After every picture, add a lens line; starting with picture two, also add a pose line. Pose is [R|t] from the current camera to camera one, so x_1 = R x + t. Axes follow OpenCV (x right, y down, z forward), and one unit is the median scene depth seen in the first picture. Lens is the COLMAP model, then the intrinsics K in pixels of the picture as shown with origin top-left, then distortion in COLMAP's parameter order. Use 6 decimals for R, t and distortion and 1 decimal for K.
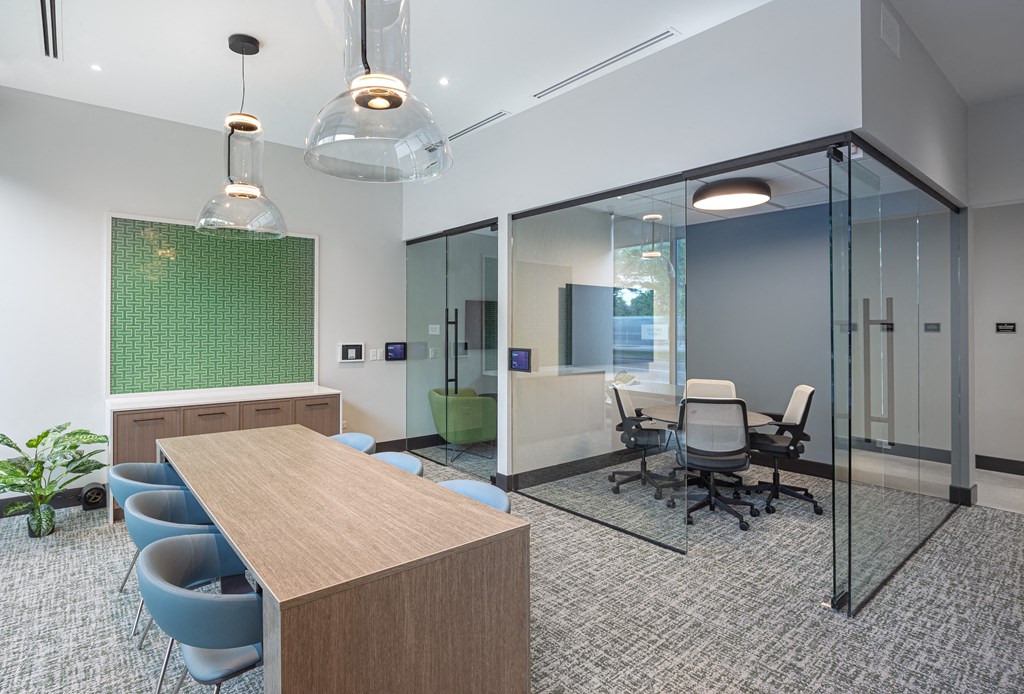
lens RADIAL K [[528.8, 0, 511.0], [0, 528.8, 322.0], [0, 0, 1]] dist [-0.002648, -0.001044]
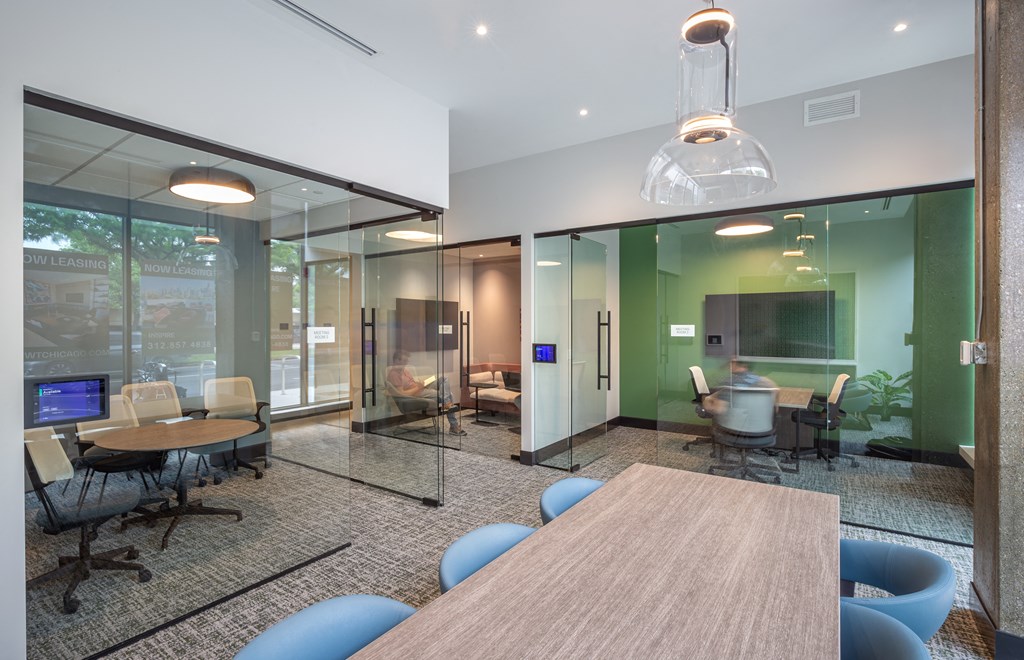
lens RADIAL K [[490.2, 0, 478.0], [0, 490.2, 330.8], [0, 0, 1]] dist [-0.015839, 0.000184]
pose [[-0.231024, -0.010878, 0.972887, -0.691628], [-0.013814, 0.999873, 0.007899, 0.007208], [-0.972850, -0.011614, -0.231145, 1.029796]]
